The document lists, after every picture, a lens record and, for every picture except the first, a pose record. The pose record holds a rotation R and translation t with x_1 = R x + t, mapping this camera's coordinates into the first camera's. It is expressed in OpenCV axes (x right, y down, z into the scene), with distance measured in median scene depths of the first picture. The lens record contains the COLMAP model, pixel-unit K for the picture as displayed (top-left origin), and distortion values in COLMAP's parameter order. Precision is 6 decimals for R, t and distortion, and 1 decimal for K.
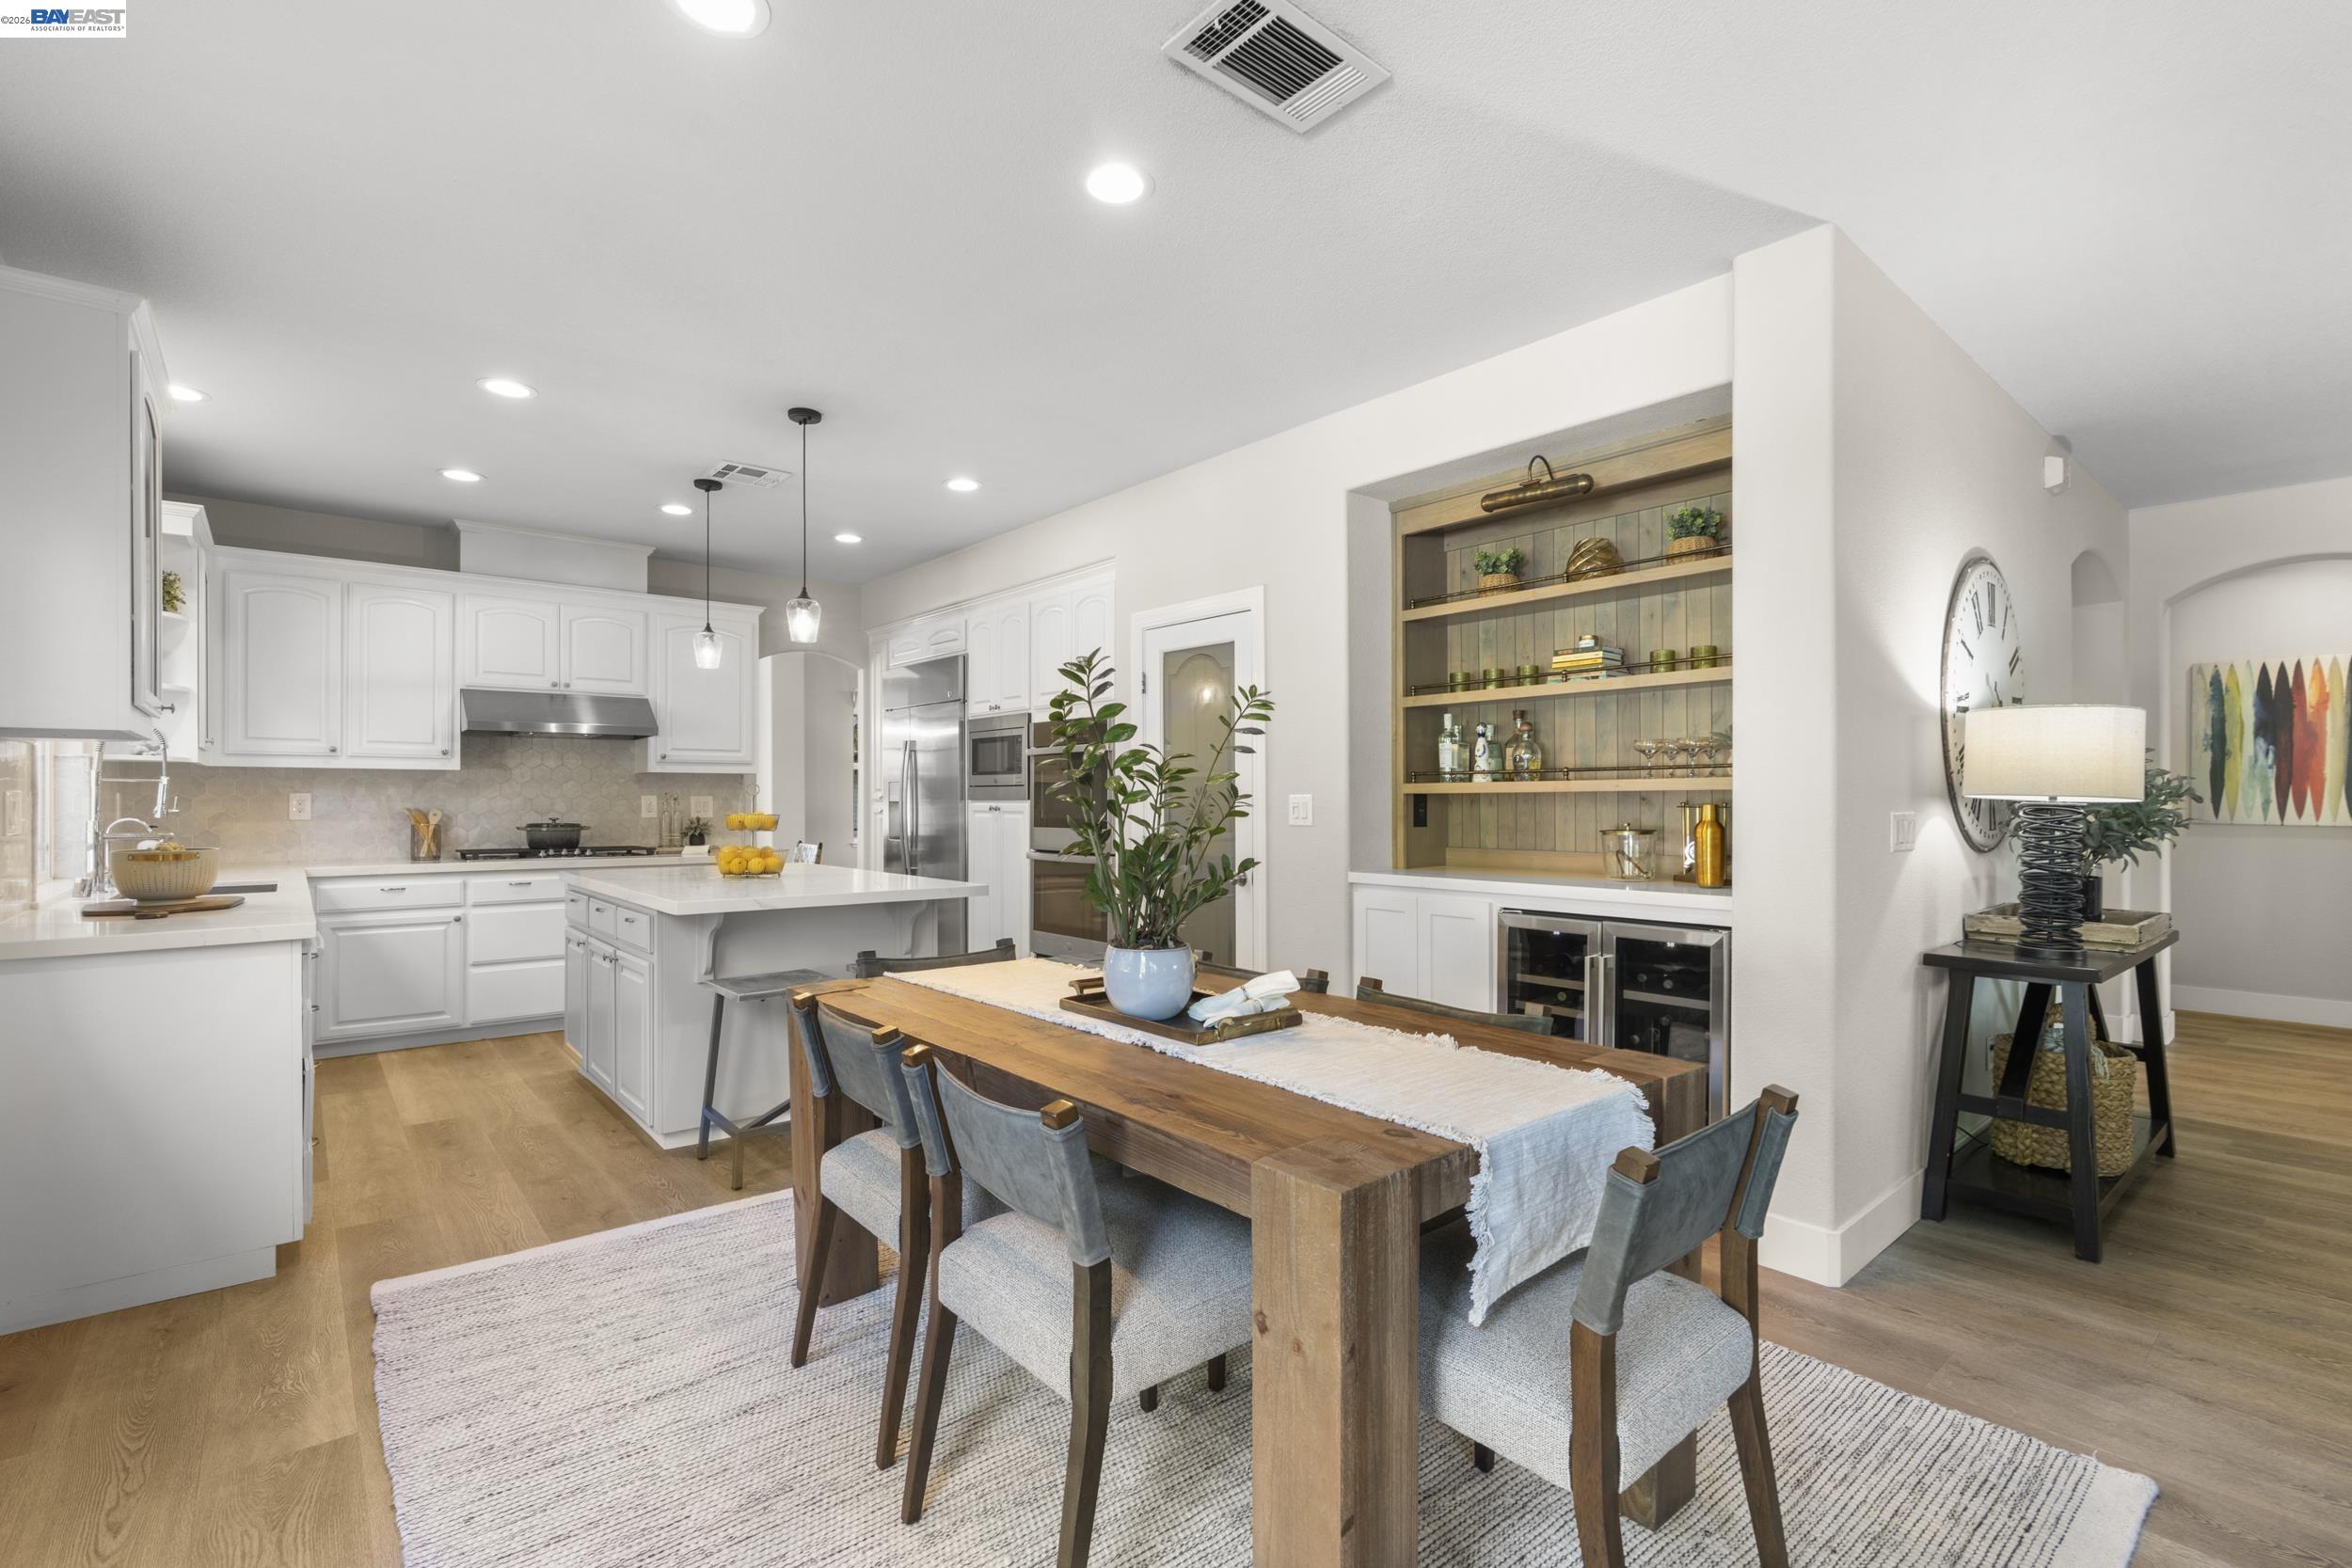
lens RADIAL K [[1065.5, 0, 1186.6], [0, 1065.5, 798.4], [0, 0, 1]] dist [-0.004299, 0.001840]
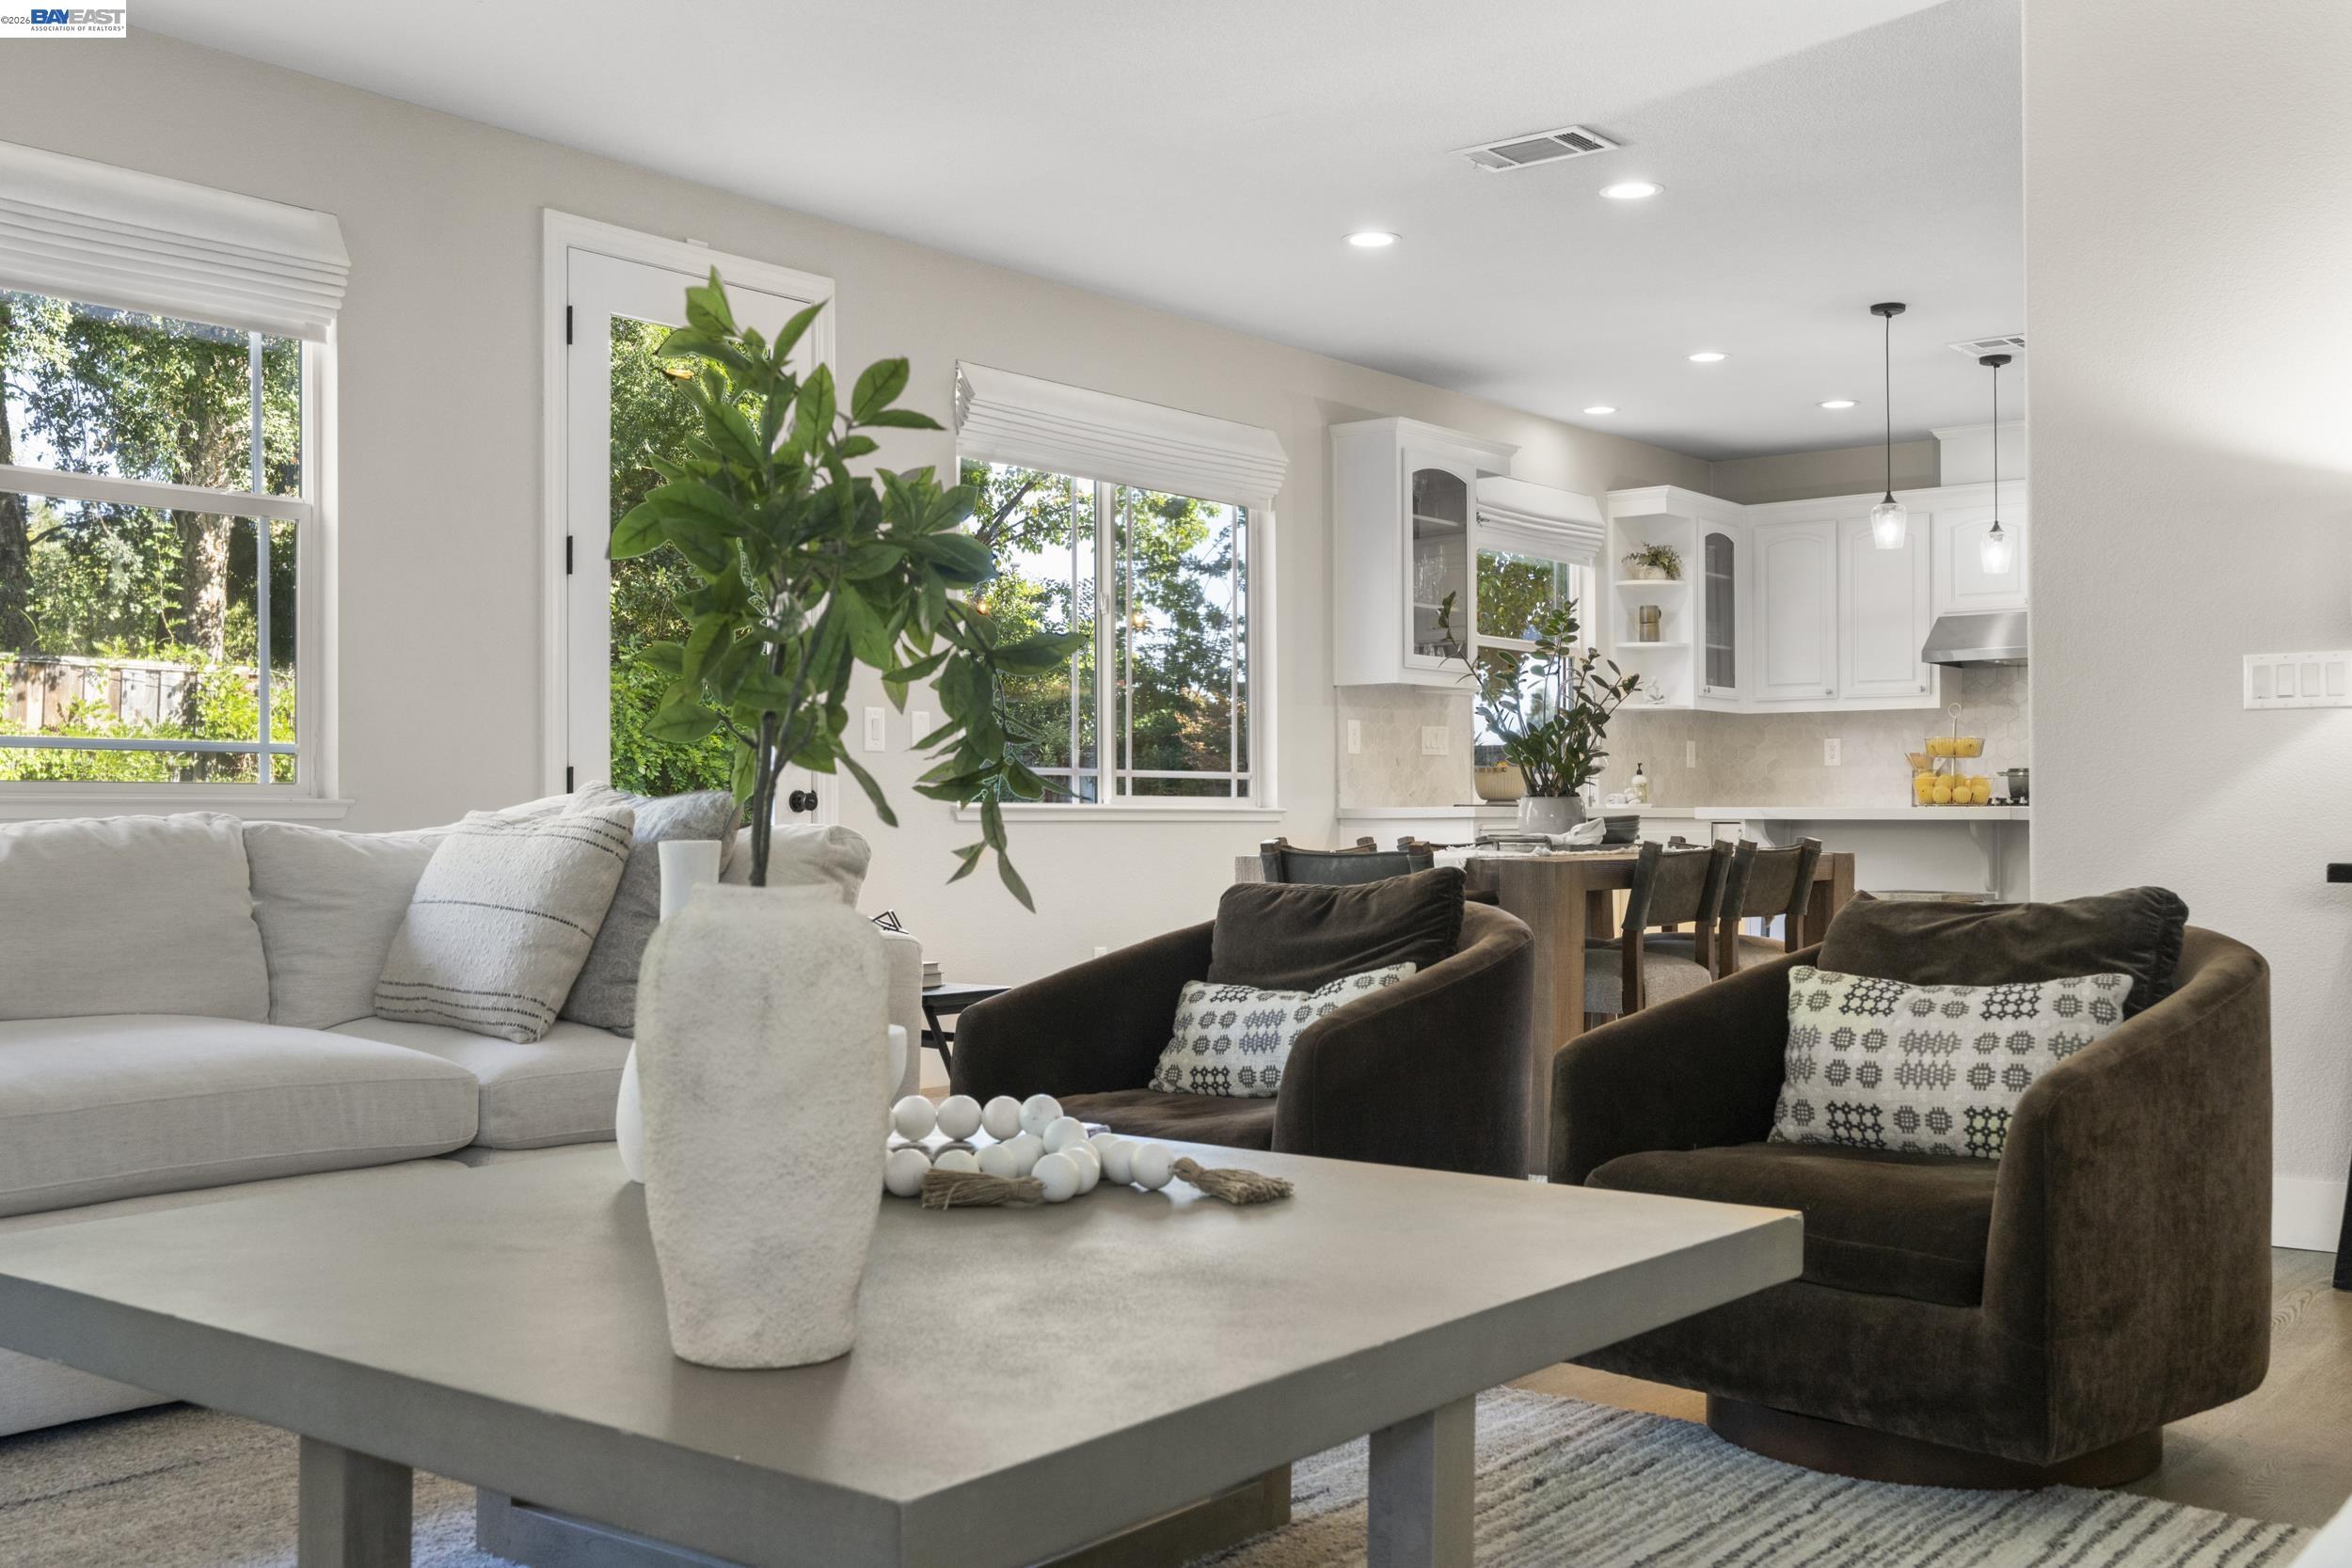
lens RADIAL K [[2323.5, 0, 1172.4], [0, 2323.5, 788.2], [0, 0, 1]] dist [0.016156, 0.000000]
pose [[0.196158, -0.013205, -0.980483, 1.095294], [0.002598, 0.999913, -0.012947, 0.063618], [0.980569, -0.000008, 0.196175, -0.018154]]
